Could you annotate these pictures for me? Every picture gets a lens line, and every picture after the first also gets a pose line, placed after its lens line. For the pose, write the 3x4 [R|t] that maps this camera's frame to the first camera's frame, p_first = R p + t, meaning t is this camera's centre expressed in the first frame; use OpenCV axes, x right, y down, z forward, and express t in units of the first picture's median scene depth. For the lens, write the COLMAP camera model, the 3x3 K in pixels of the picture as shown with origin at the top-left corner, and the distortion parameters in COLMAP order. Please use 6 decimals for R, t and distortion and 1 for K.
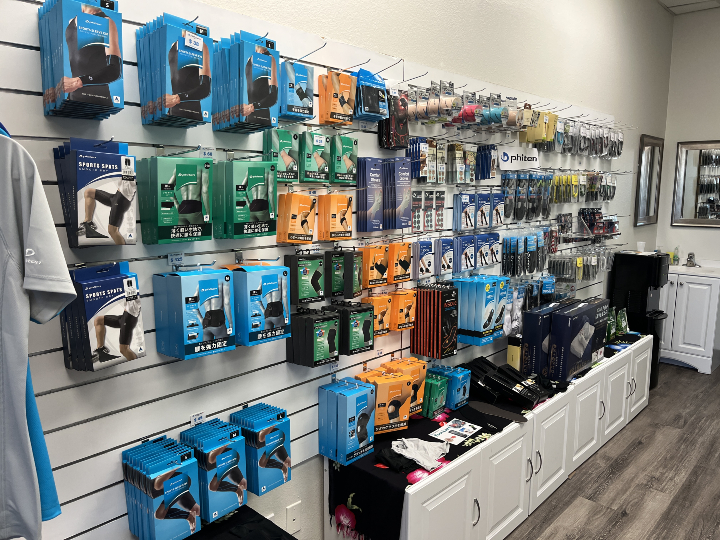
lens RADIAL K [[552.2, 0, 360.0], [0, 552.2, 270.0], [0, 0, 1]] dist [0.025912, -0.012046]
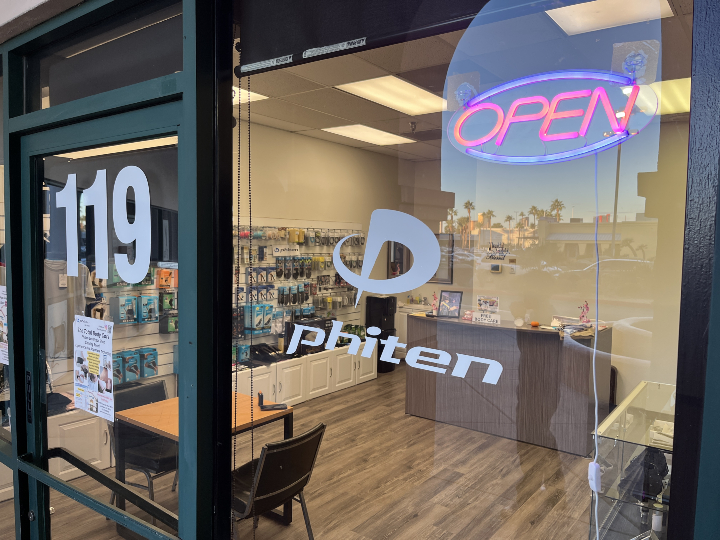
lens RADIAL K [[552.2, 0, 360.0], [0, 552.2, 270.0], [0, 0, 1]] dist [0.025912, -0.012046]
pose [[0.994975, 0.016170, 0.098813, 0.412343], [-0.007707, 0.996314, -0.085433, 0.062916], [-0.099830, 0.084242, 0.991432, -1.296414]]
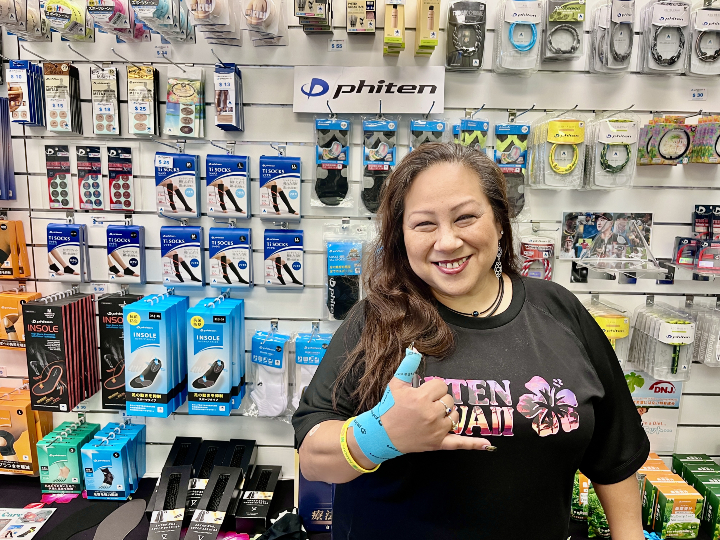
lens RADIAL K [[552.2, 0, 360.0], [0, 552.2, 270.0], [0, 0, 1]] dist [0.025912, -0.012046]
pose [[0.678915, 0.160474, -0.716465, 0.762859], [-0.131359, 0.986626, 0.096510, -0.099704], [0.722370, 0.028592, 0.690915, 0.746120]]
